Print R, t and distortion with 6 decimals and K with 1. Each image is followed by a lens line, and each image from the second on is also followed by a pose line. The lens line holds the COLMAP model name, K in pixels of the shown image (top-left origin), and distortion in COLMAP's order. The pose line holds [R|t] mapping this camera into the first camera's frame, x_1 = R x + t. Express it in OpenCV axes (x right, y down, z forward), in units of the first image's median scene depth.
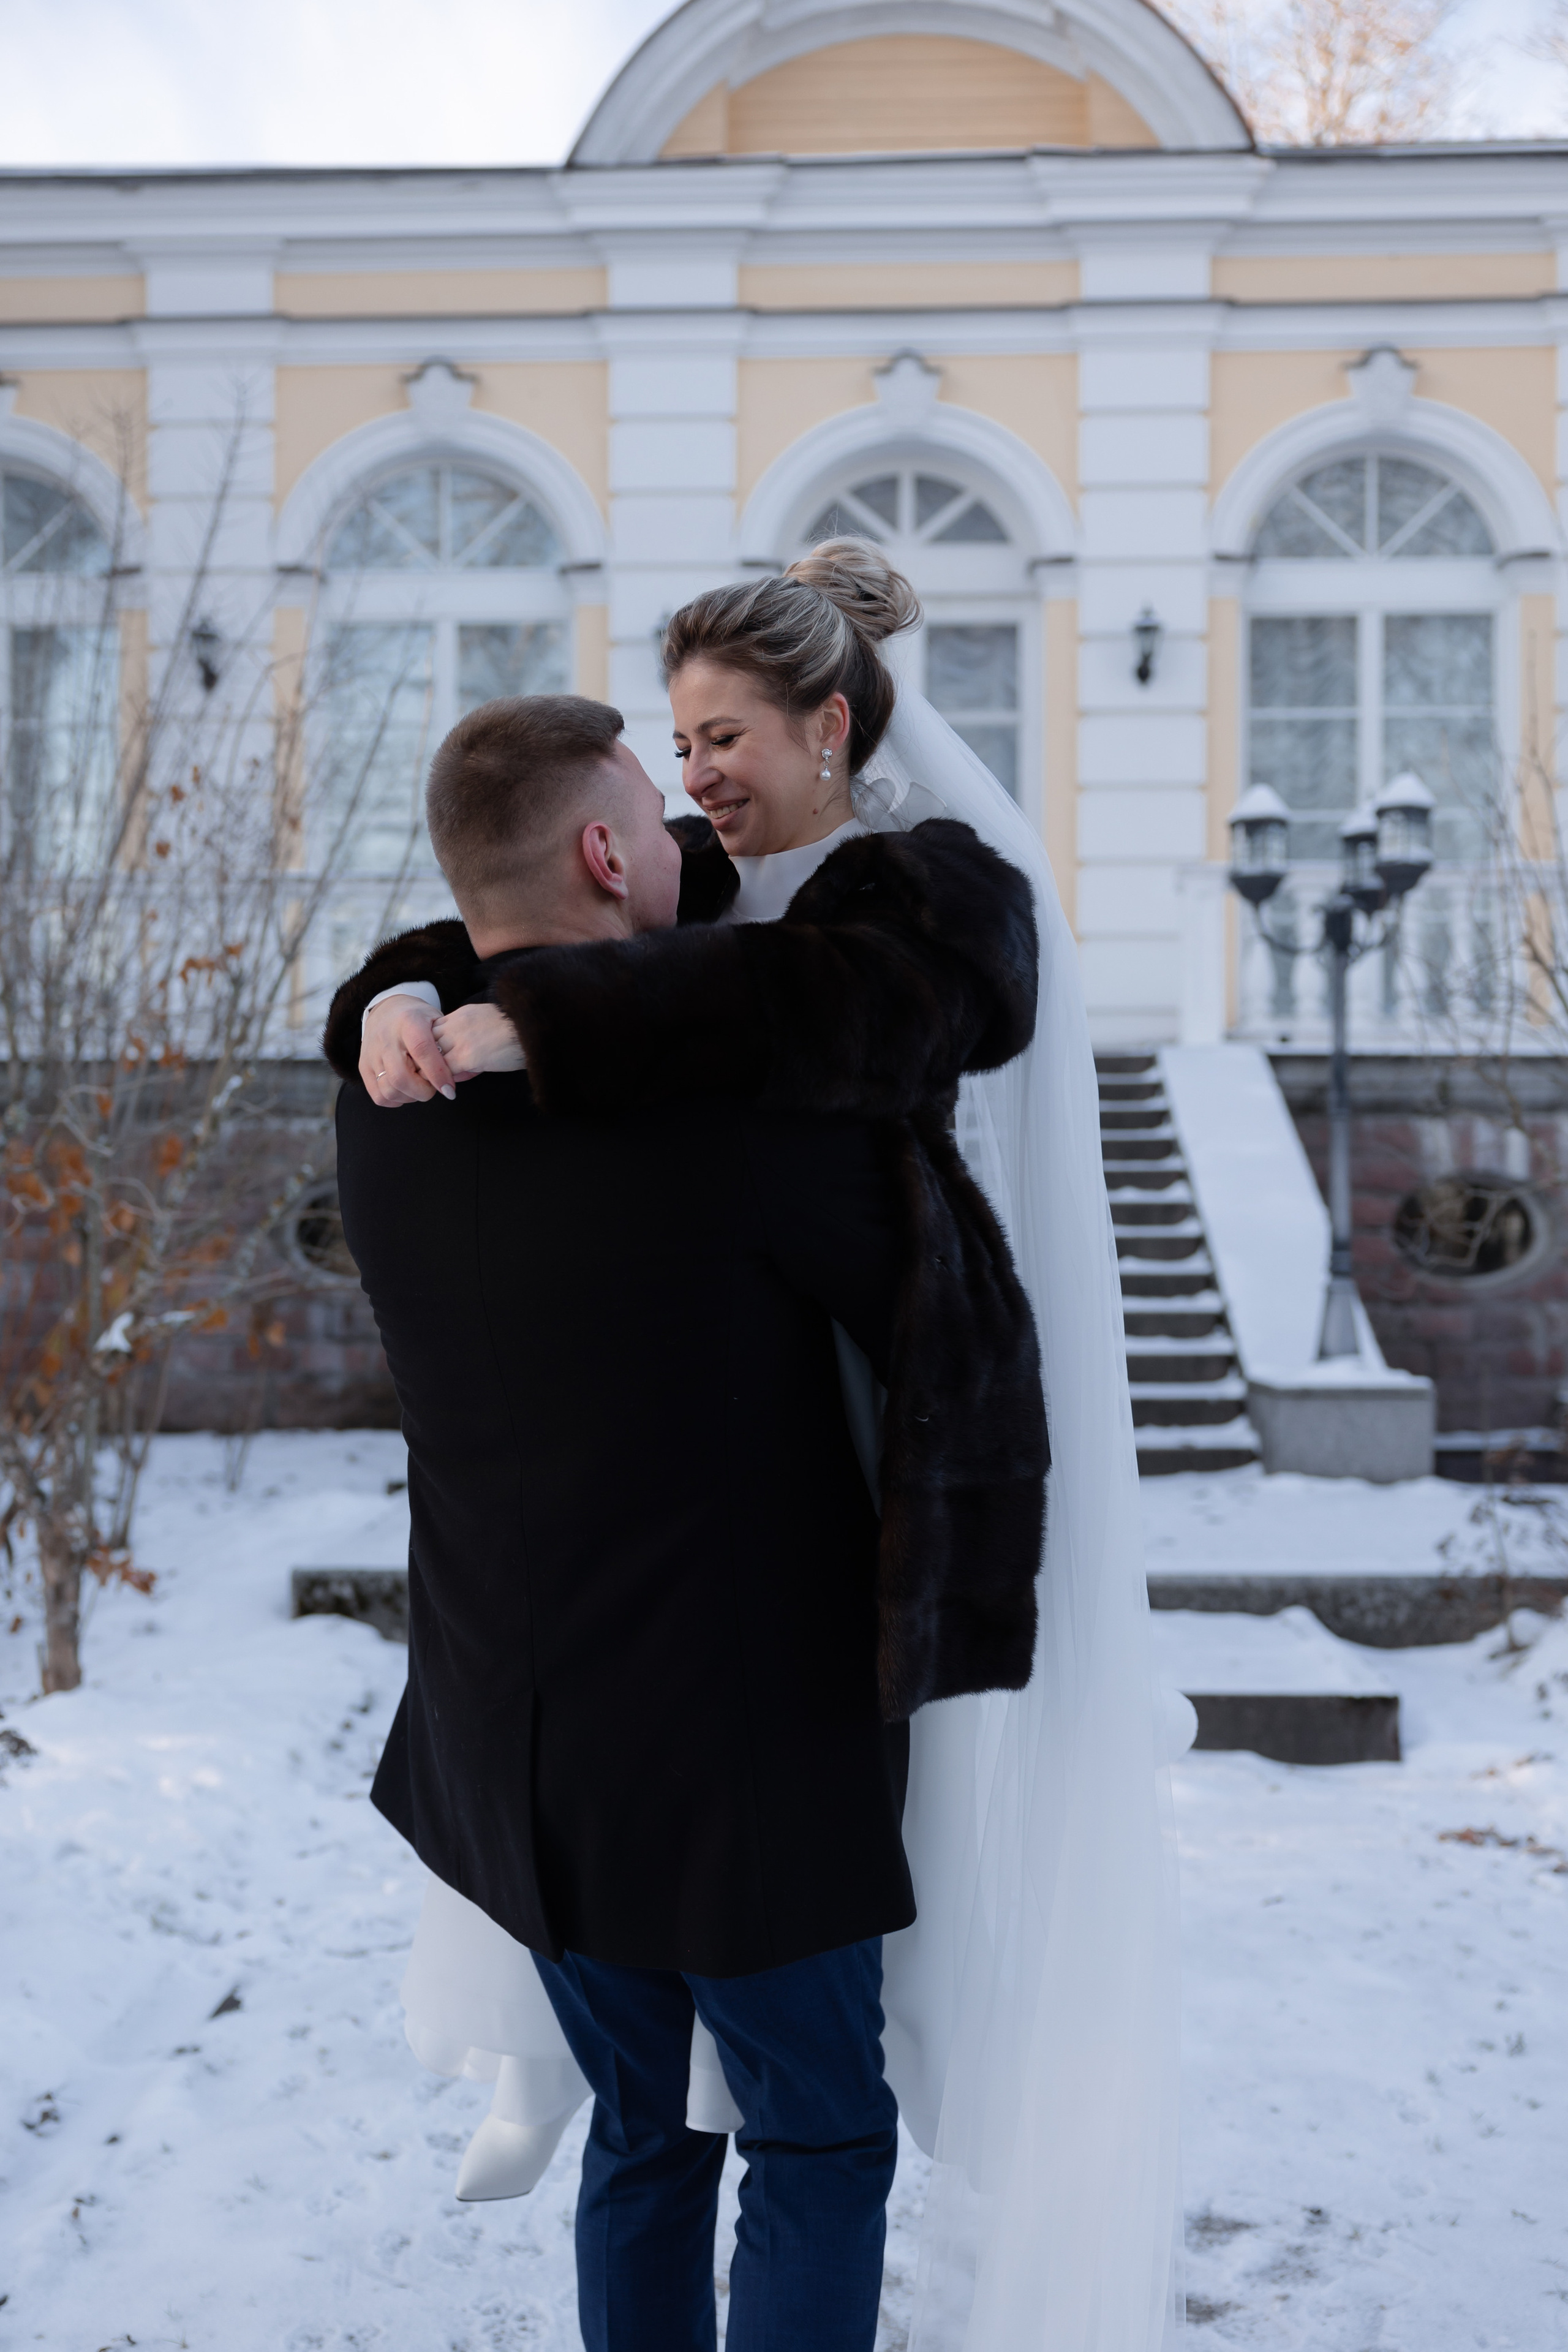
lens RADIAL K [[2549.1, 0, 771.7], [0, 2549.1, 1242.8], [0, 0, 1]] dist [-0.007074, 0.000000]
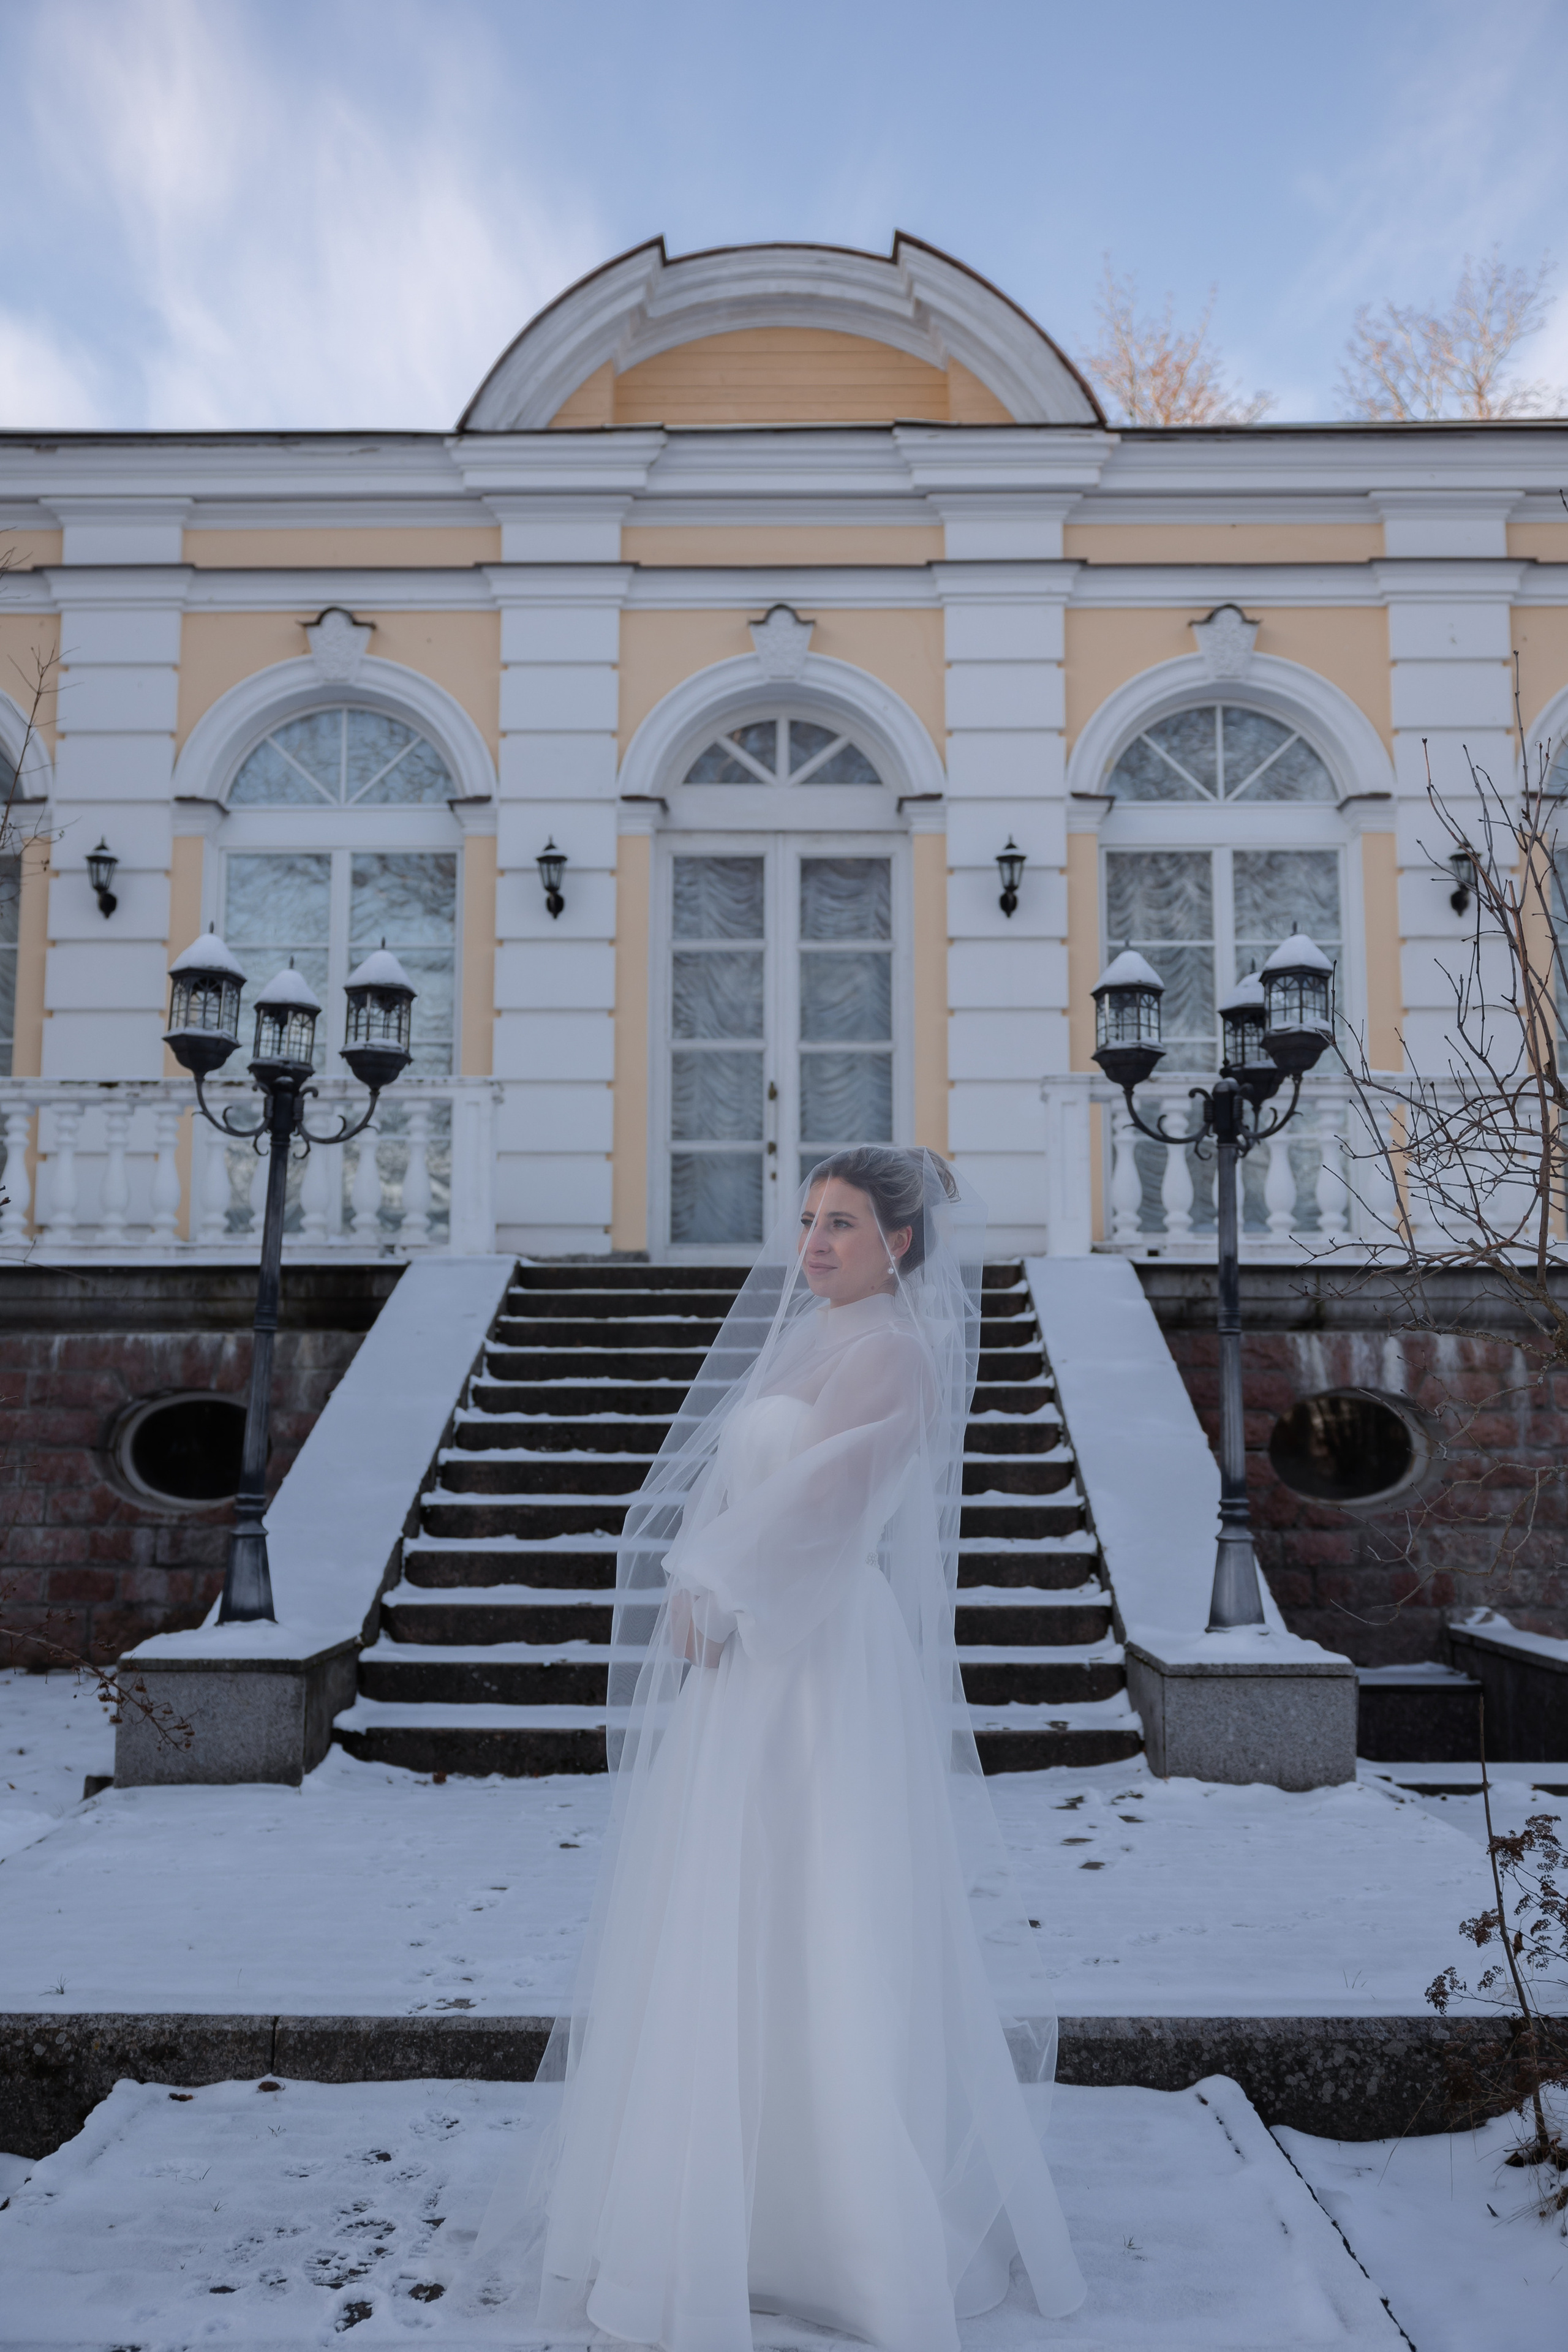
lens RADIAL K [[2134.2, 0, 788.5], [0, 2134.2, 1139.5], [0, 0, 1]] dist [-0.054757, 0.028641]
pose [[0.999409, 0.003909, 0.034140, 0.027508], [0.000756, 0.990768, -0.135566, -0.009526], [-0.034354, 0.135511, 0.990180, 0.157909]]
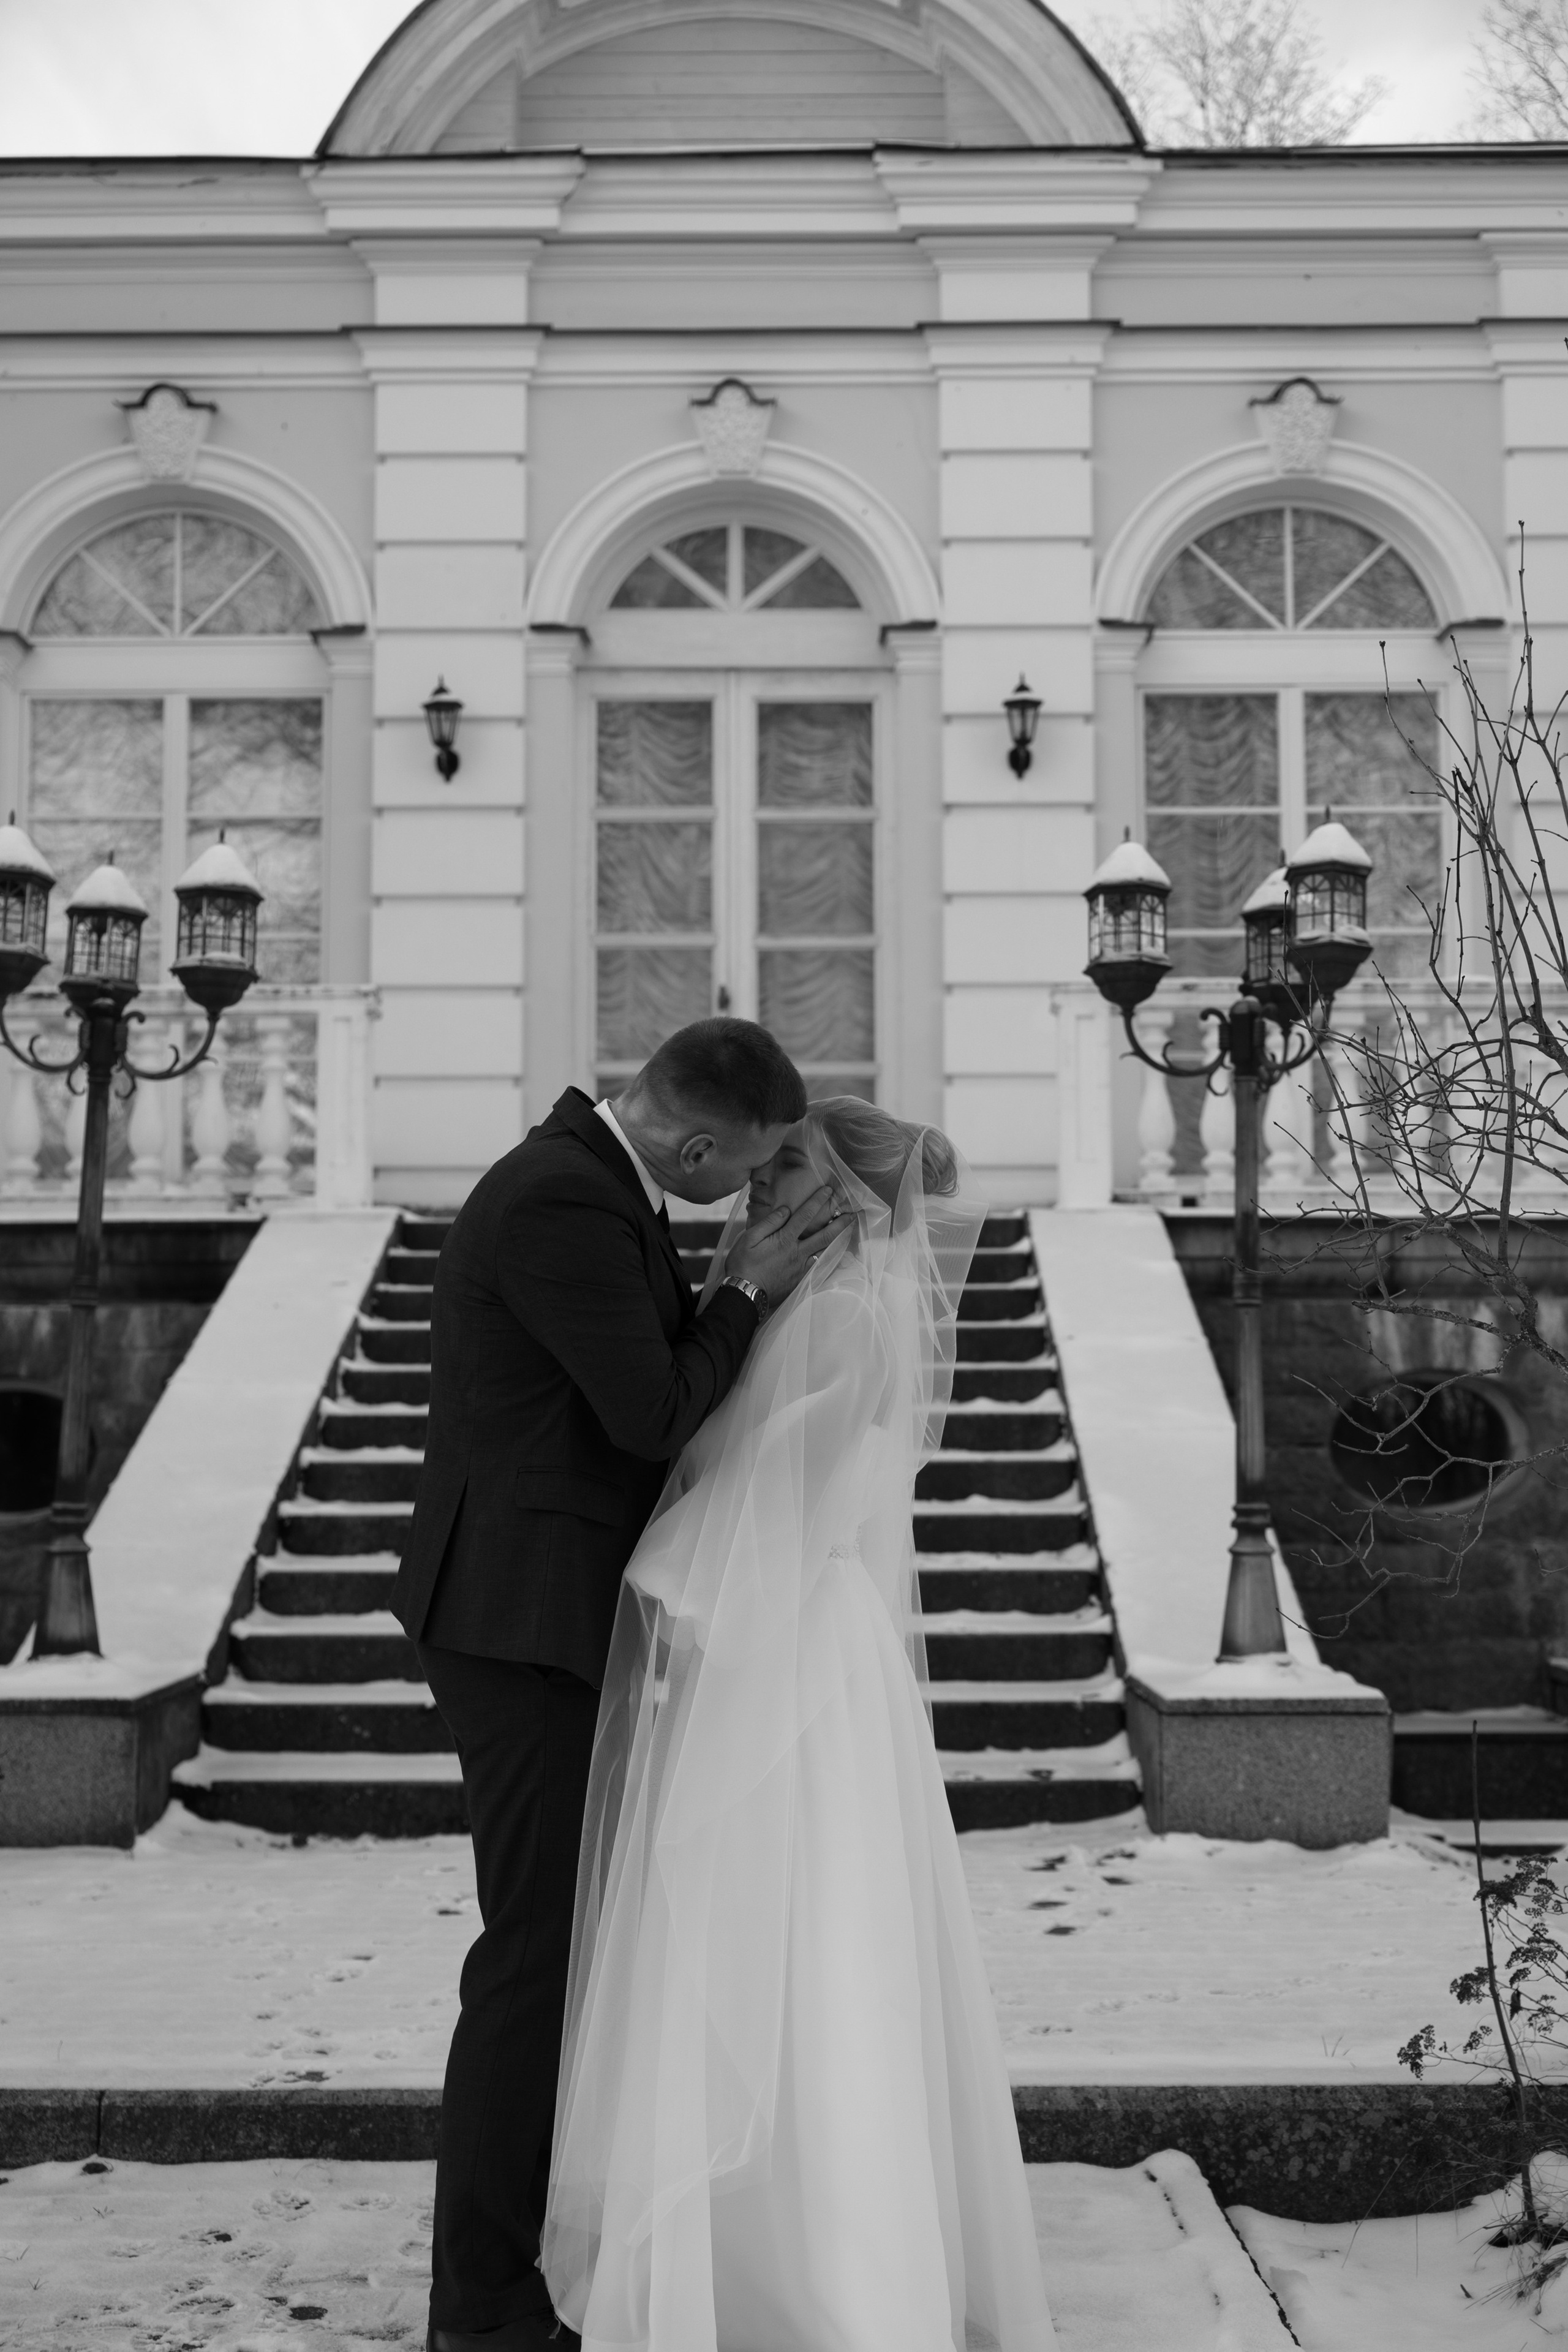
lens RADIAL K [[2758.9, 0, 782.1], [0, 2758.9, 1170.0], [0, 0, 1]] dist [-0.036680, 0.000000]
pose [[0.999191, -0.000791, 0.040200, 0.034030], [0.004495, 0.995735, -0.092149, -0.009325], [-0.039955, 0.092255, 0.994933, 0.130788]]
